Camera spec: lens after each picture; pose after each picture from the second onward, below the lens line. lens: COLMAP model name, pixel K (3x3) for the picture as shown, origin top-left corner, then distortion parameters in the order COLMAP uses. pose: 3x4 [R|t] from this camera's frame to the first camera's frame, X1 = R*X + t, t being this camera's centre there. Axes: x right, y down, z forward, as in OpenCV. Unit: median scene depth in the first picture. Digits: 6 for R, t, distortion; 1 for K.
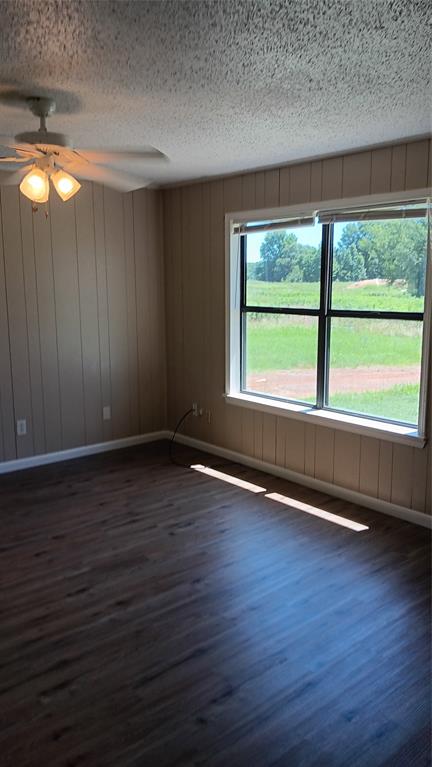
lens RADIAL K [[587.7, 0, 216.5], [0, 587.7, 392.9], [0, 0, 1]] dist [0.079172, -0.206981]
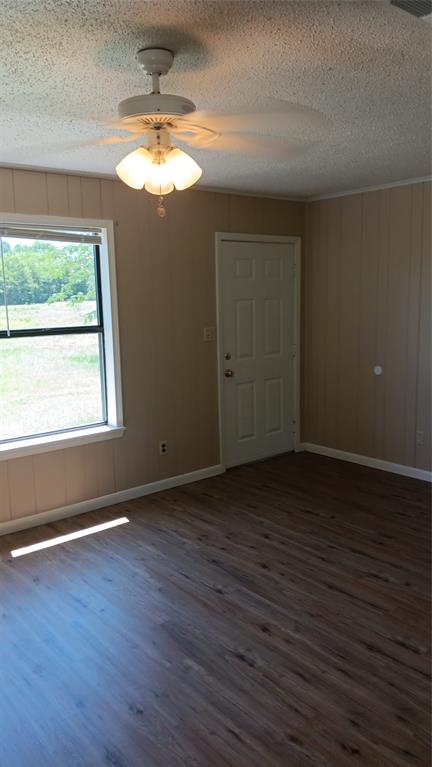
lens RADIAL K [[587.7, 0, 216.5], [0, 587.7, 392.9], [0, 0, 1]] dist [0.079172, -0.206981]
pose [[0.011842, -0.166041, 0.986048, -1.031315], [0.205671, 0.965436, 0.160101, -0.183073], [-0.978549, 0.200906, 0.045582, 0.940313]]
